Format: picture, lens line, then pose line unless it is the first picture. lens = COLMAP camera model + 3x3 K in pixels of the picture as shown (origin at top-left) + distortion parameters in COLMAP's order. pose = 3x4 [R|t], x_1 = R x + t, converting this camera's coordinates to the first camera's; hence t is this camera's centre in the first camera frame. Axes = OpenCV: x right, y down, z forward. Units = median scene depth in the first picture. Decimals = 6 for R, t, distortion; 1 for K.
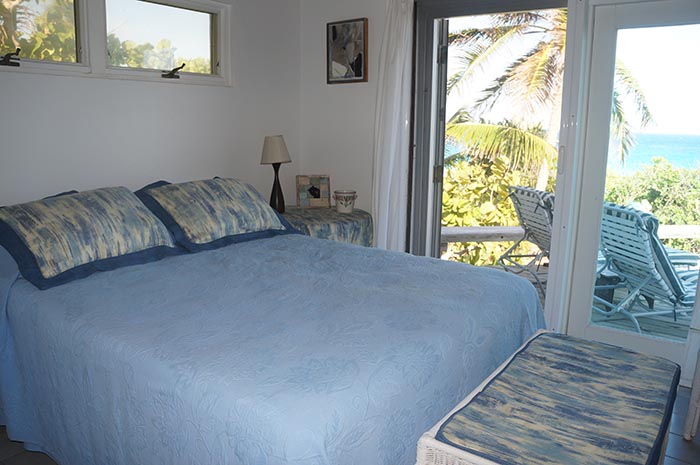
lens RADIAL K [[553.1, 0, 349.3], [0, 553.1, 230.0], [0, 0, 1]] dist [-0.144706, 0.075245]
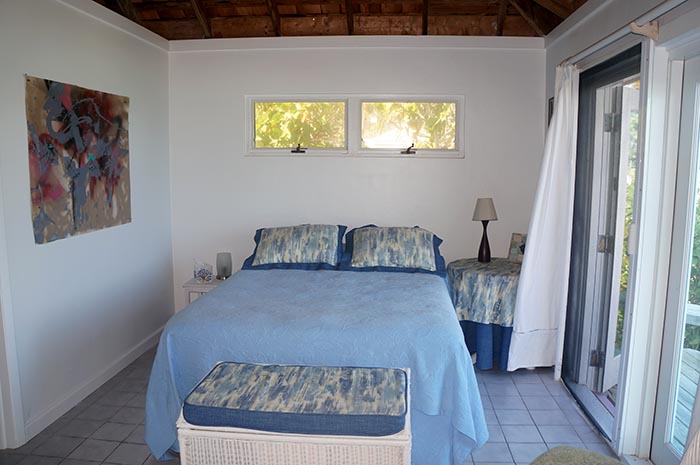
lens RADIAL K [[553.1, 0, 349.3], [0, 553.1, 234.3], [0, 0, 1]] dist [-0.144706, 0.075245]
pose [[0.514534, 0.096698, -0.852000, 1.302918], [-0.159994, 0.986998, 0.015398, -0.109218], [0.842411, 0.128392, 0.523316, 0.215516]]
